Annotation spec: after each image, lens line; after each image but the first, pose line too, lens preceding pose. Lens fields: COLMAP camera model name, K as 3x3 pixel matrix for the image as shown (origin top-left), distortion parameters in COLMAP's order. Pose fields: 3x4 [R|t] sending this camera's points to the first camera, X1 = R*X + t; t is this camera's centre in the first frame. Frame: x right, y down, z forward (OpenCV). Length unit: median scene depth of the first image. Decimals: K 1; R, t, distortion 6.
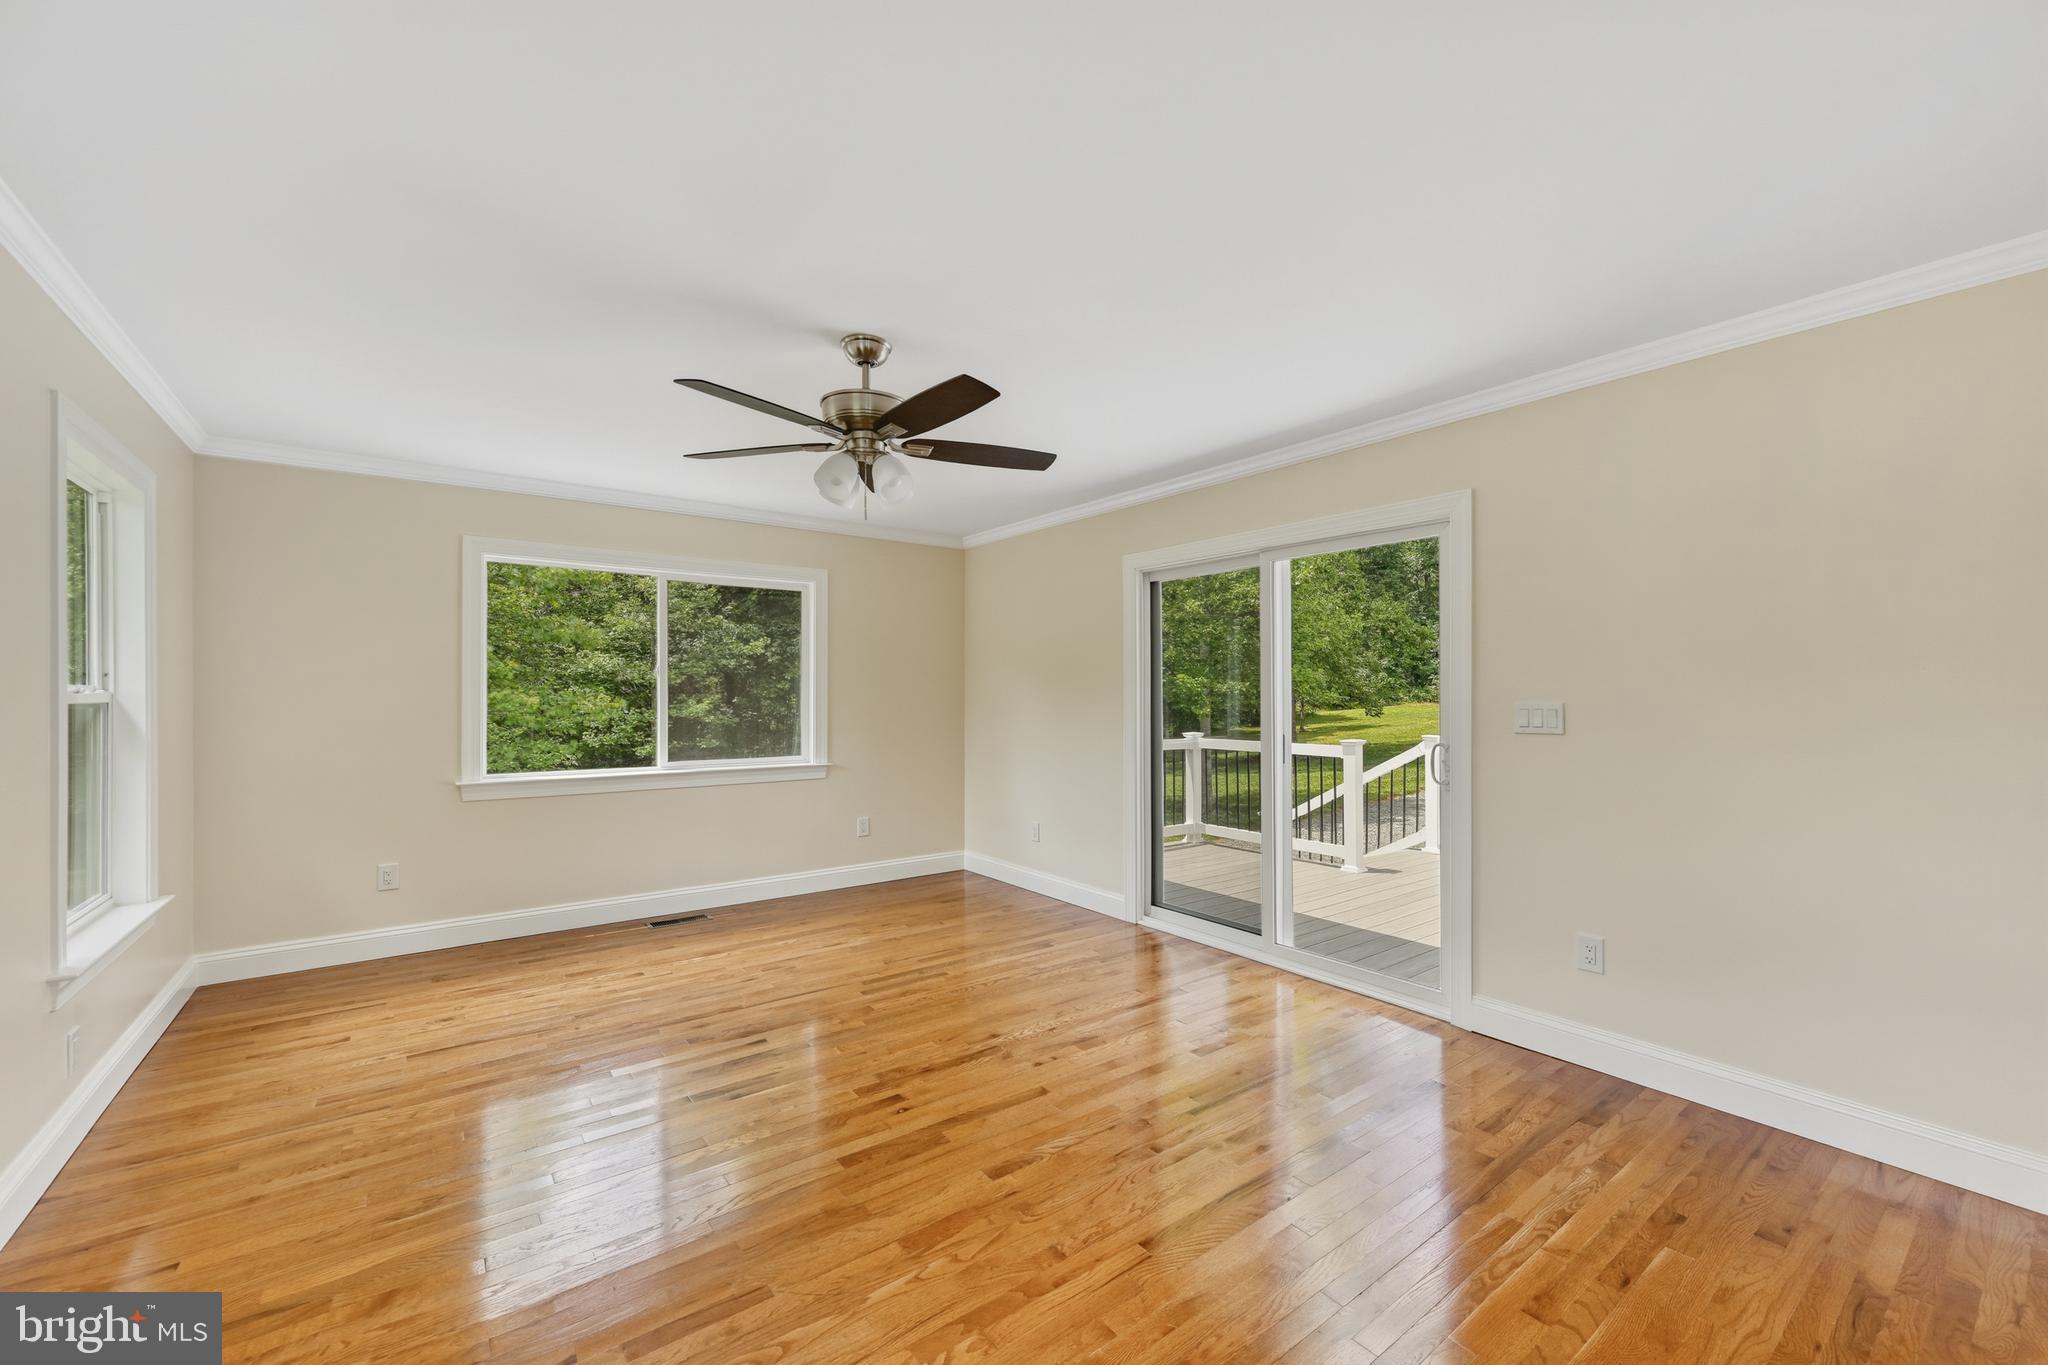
lens RADIAL K [[816.0, 0, 1028.4], [0, 816.0, 691.7], [0, 0, 1]] dist [0.000554, 0.000164]
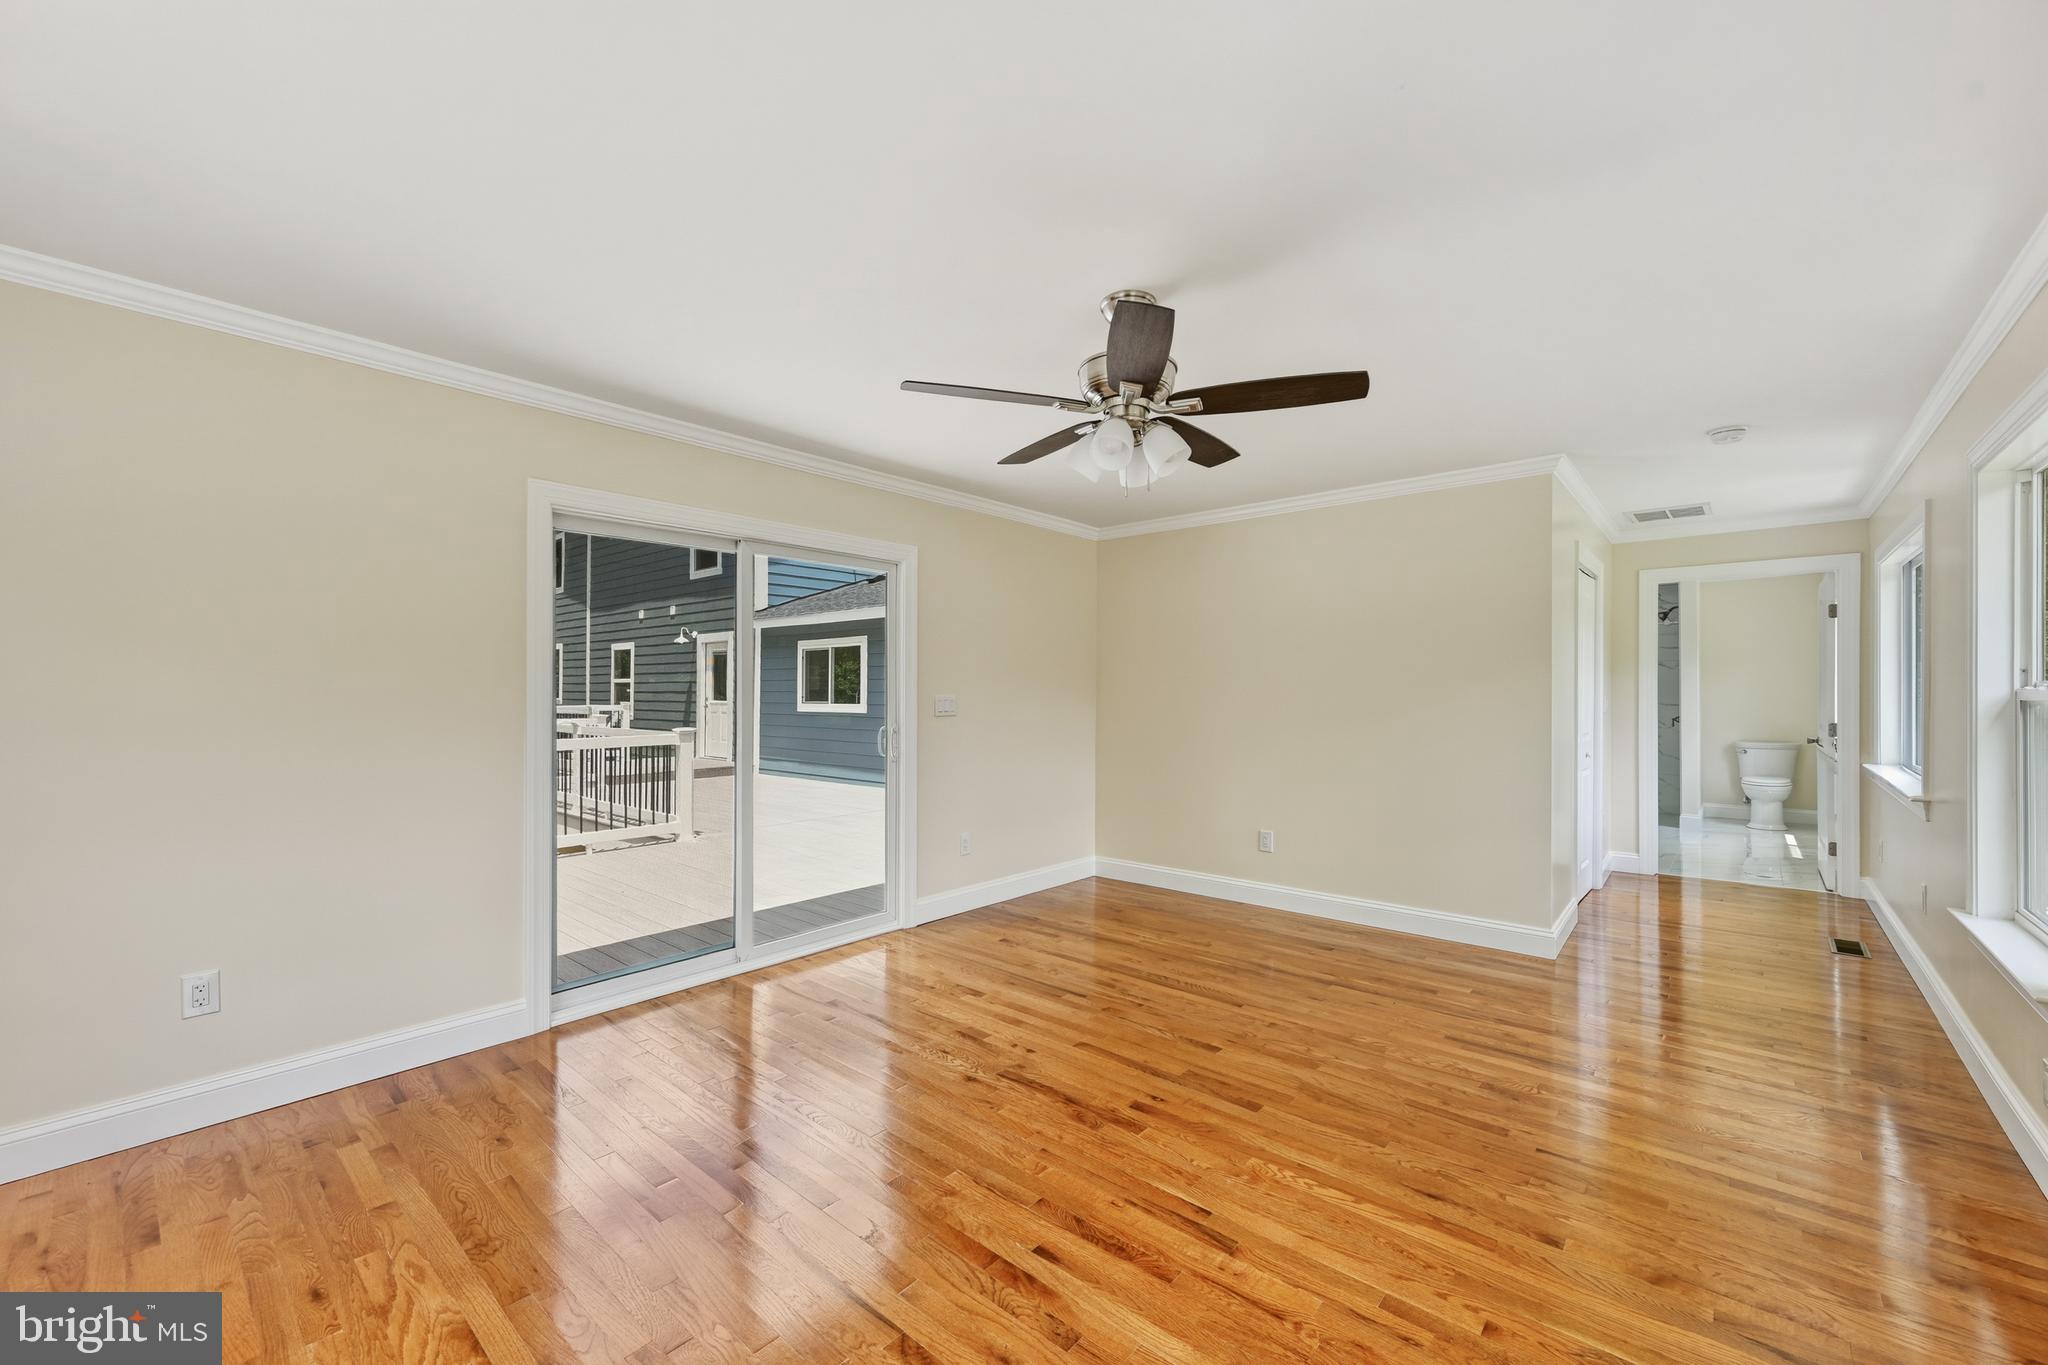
lens RADIAL K [[816.0, 0, 1028.4], [0, 816.0, 691.7], [0, 0, 1]] dist [0.000554, 0.000164]
pose [[-0.210660, 0.002454, 0.977556, -1.002490], [-0.005469, 0.999978, -0.003689, 0.007443], [-0.977544, -0.006124, -0.210642, 1.231992]]
